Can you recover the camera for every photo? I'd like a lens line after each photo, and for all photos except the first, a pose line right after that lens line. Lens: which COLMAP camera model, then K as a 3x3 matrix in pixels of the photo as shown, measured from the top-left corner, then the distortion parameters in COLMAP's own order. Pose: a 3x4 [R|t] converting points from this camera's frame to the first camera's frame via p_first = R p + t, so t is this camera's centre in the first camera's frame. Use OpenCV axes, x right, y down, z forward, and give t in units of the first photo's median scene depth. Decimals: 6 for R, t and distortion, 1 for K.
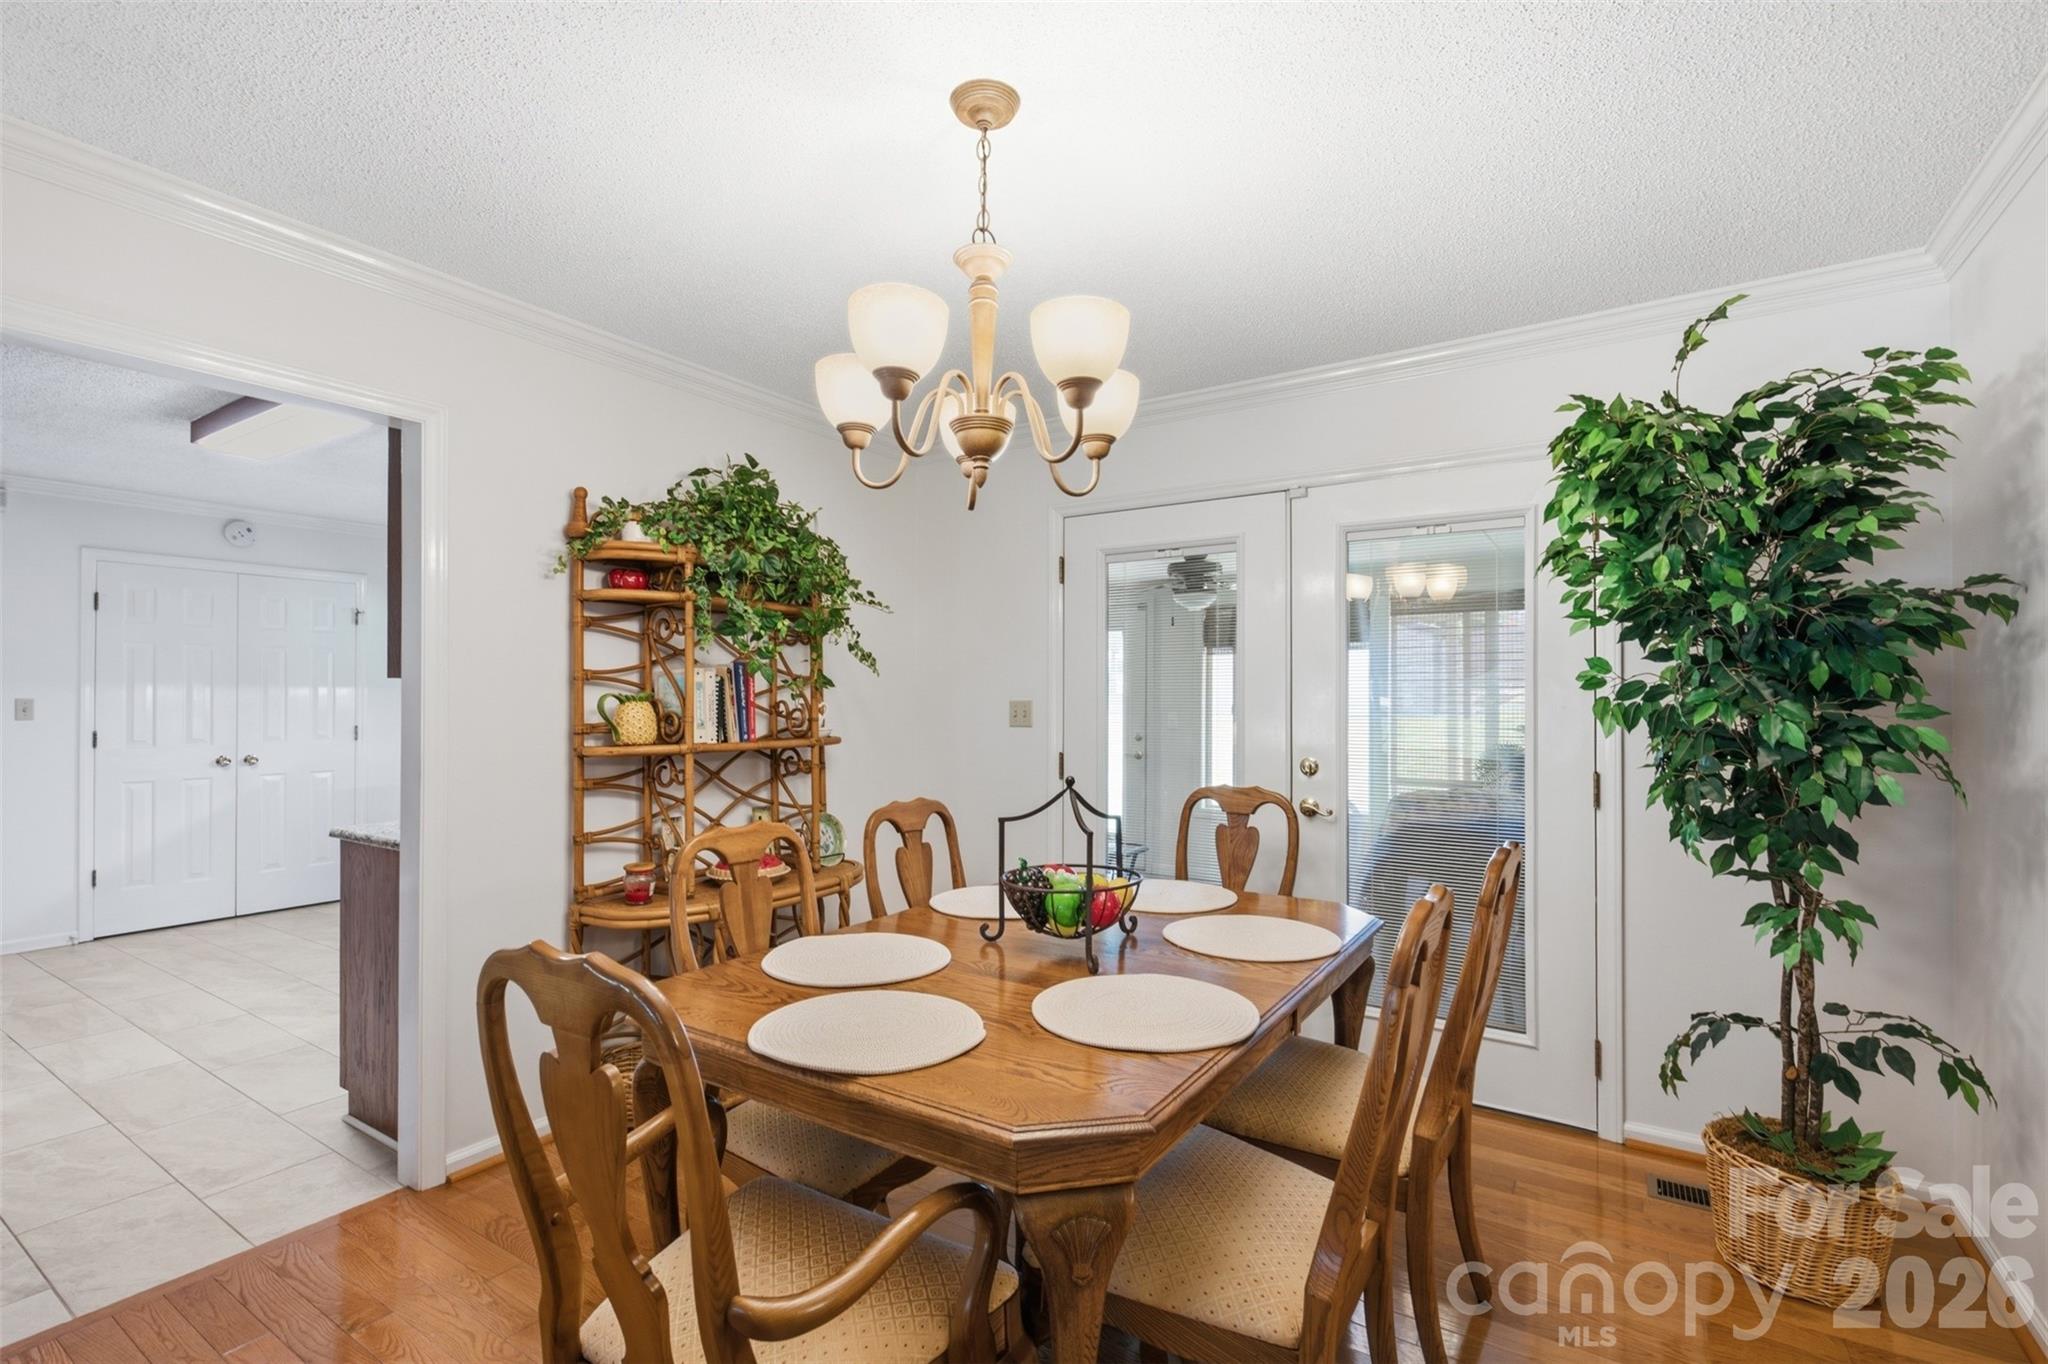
lens RADIAL K [[917.3, 0, 1030.0], [0, 917.3, 687.9], [0, 0, 1]] dist [0.000082, -0.000078]
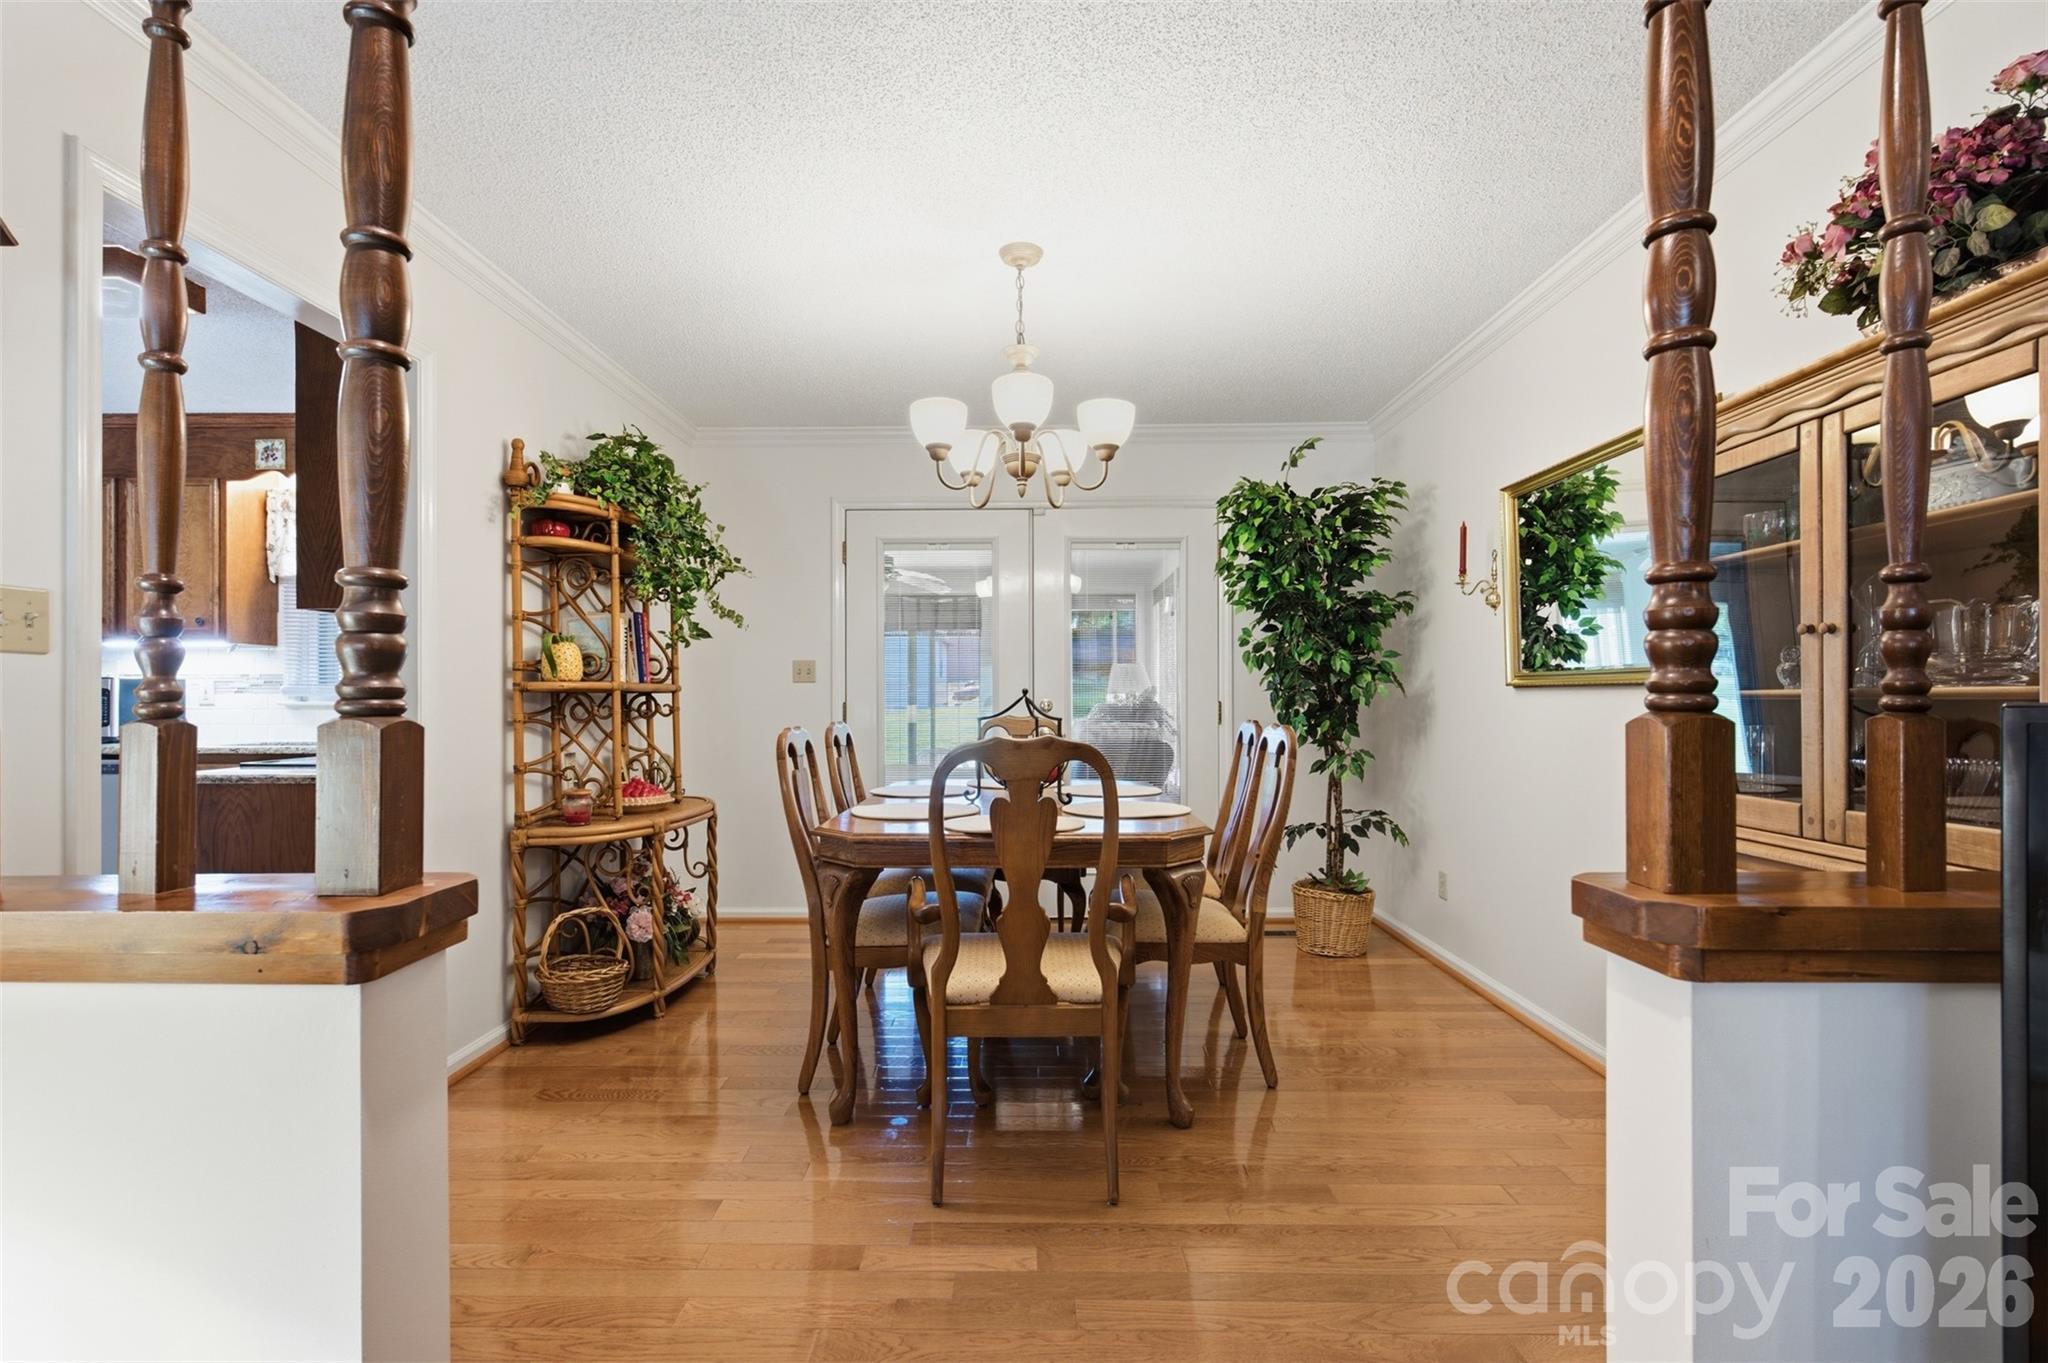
lens RADIAL K [[931.8, 0, 1015.5], [0, 931.8, 695.4], [0, 0, 1]] dist [-0.001738, -0.000383]
pose [[0.847044, -0.000042, 0.531523, -0.741667], [-0.002442, 0.999989, 0.003972, 0.094863], [-0.531518, -0.004663, 0.847034, -0.287166]]
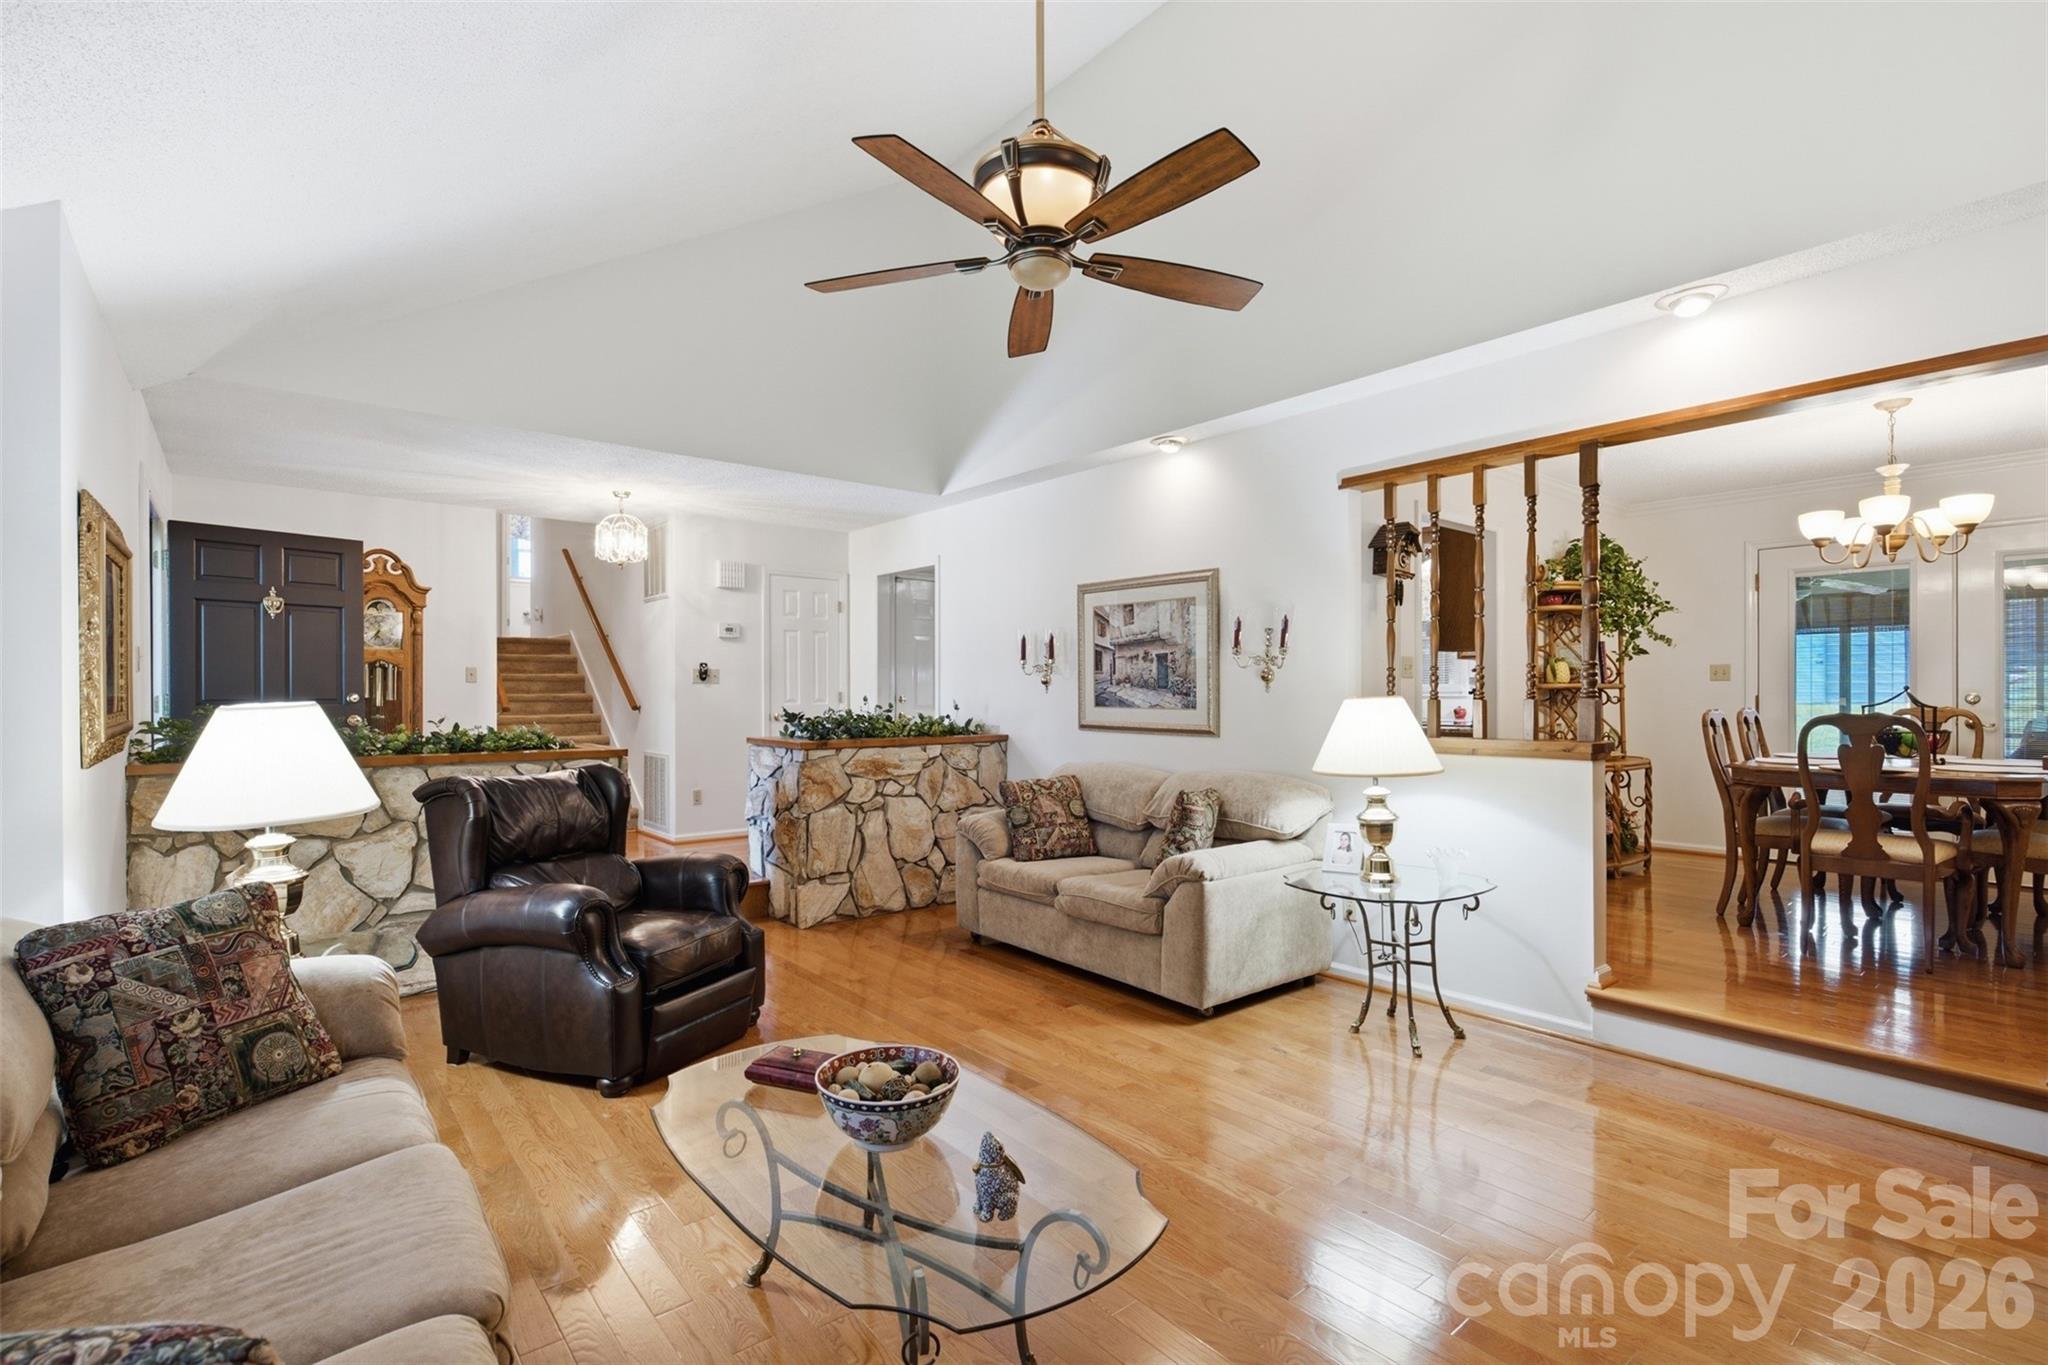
lens RADIAL K [[931.8, 0, 1015.5], [0, 931.8, 696.4], [0, 0, 1]] dist [-0.001738, -0.000383]
pose [[0.952359, -0.004028, -0.304953, -1.231372], [0.008049, 0.999896, 0.011928, 0.072947], [0.304873, -0.013814, 0.952293, -1.672816]]
